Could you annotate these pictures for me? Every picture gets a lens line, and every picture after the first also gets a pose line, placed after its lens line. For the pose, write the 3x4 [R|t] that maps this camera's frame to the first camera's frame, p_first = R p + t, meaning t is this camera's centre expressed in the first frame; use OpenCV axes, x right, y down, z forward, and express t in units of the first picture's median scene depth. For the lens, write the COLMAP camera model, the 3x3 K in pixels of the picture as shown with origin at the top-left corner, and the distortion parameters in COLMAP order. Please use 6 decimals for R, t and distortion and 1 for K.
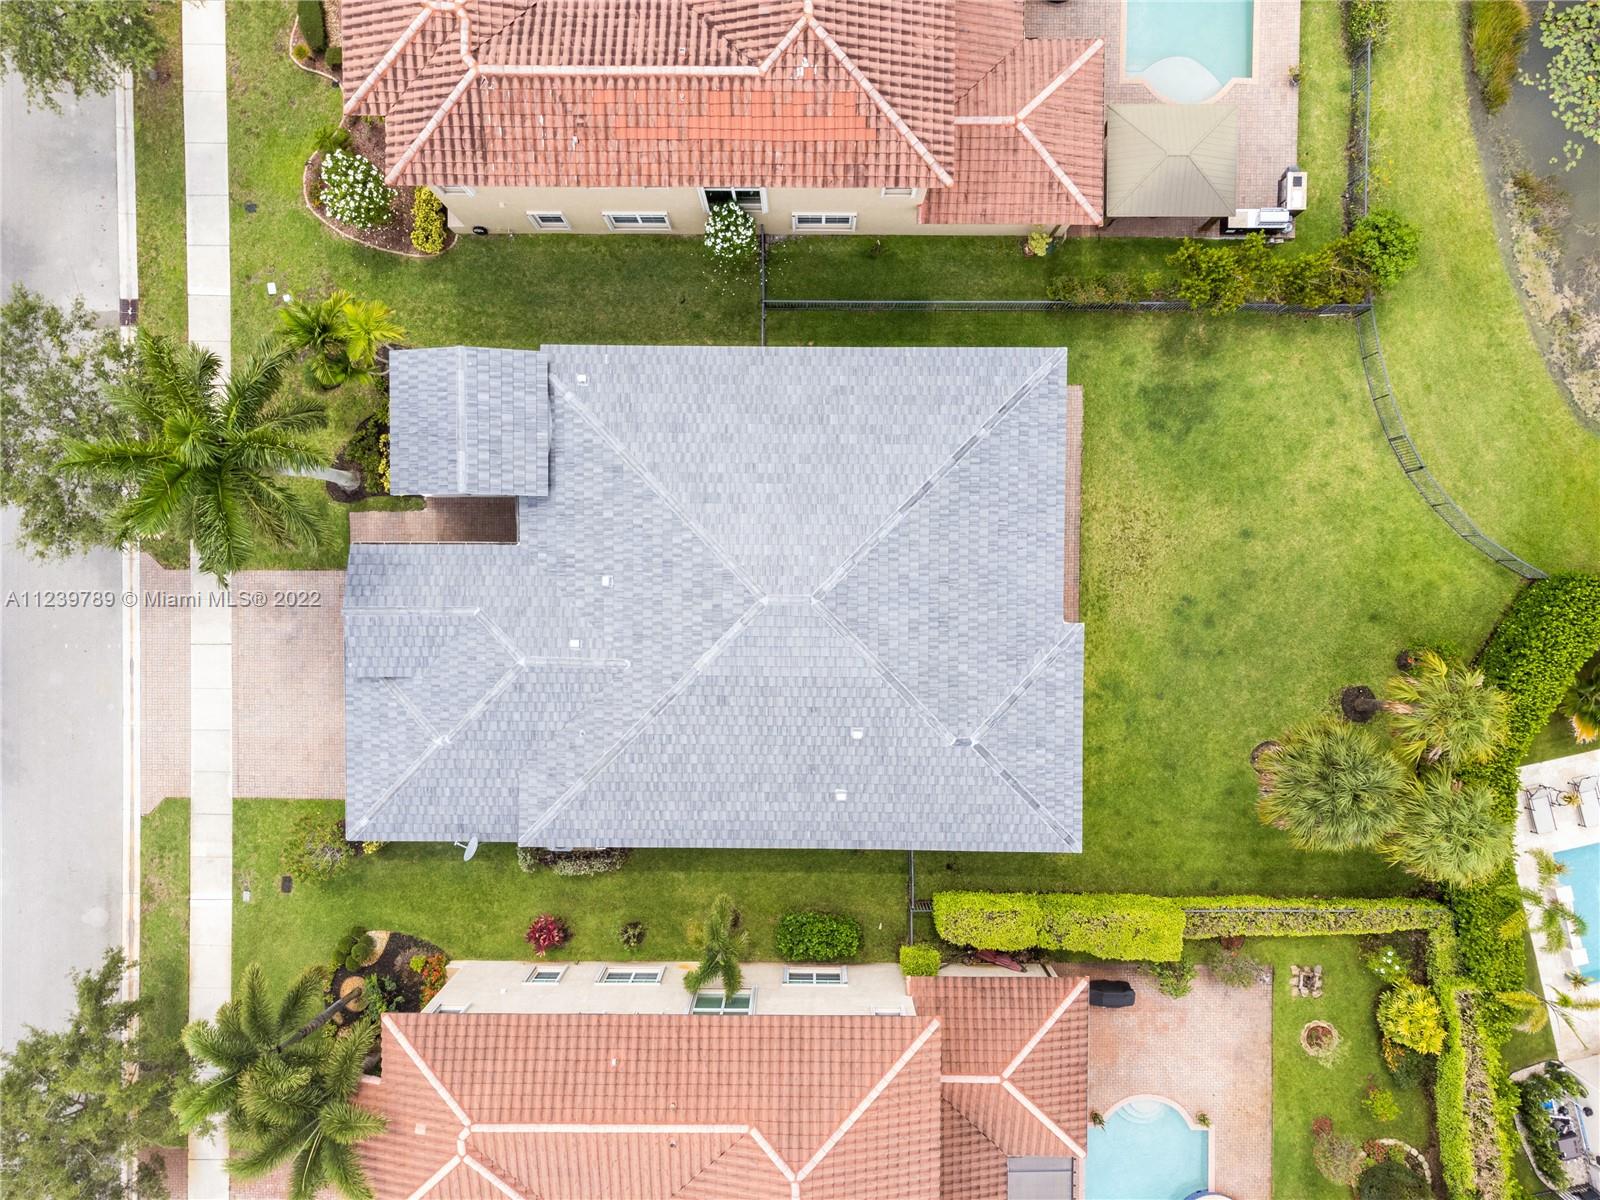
lens RADIAL K [[1207.6, 0, 800.0], [0, 1207.6, 600.0], [0, 0, 1]] dist [0.022166, 0.001773]
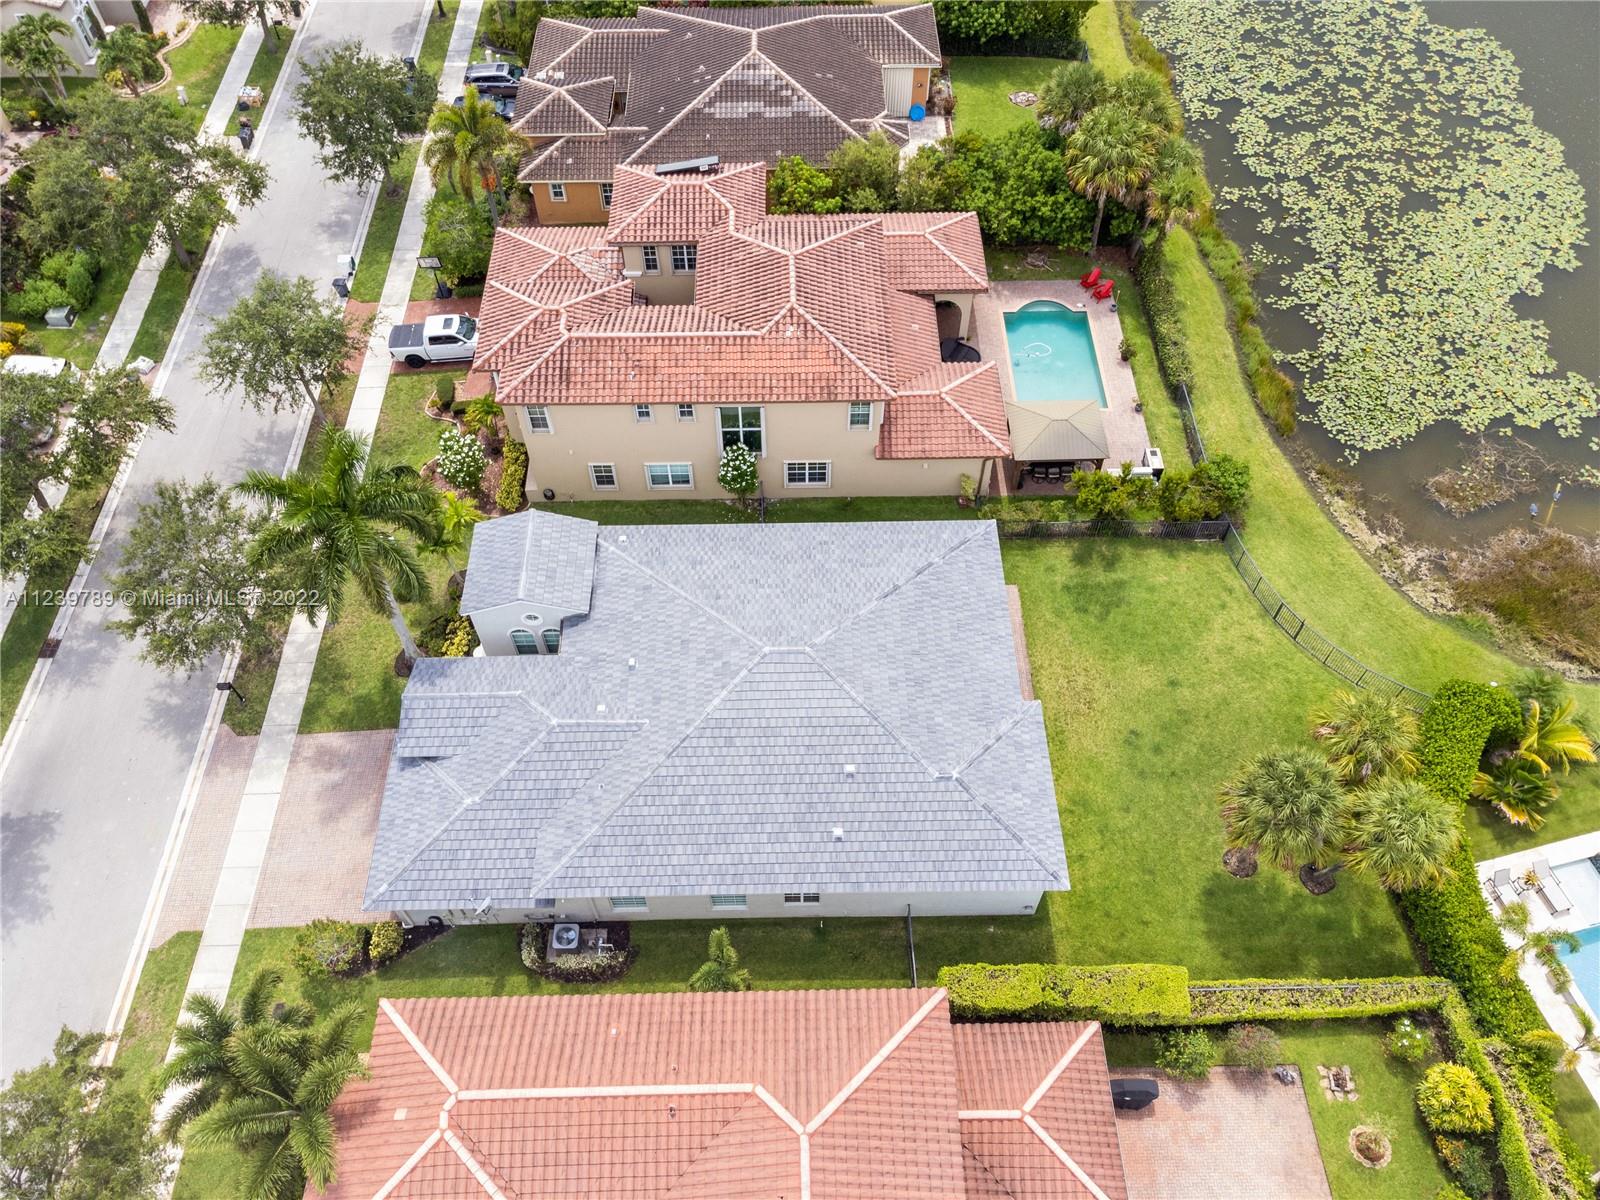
lens RADIAL K [[1188.1, 0, 800.0], [0, 1188.1, 600.0], [0, 0, 1]] dist [0.056507, -0.047446]
pose [[0.999721, -0.017198, 0.016216, -0.013685], [0.023474, 0.802927, -0.595615, 0.640782], [-0.002777, 0.595830, 0.803106, 0.023165]]
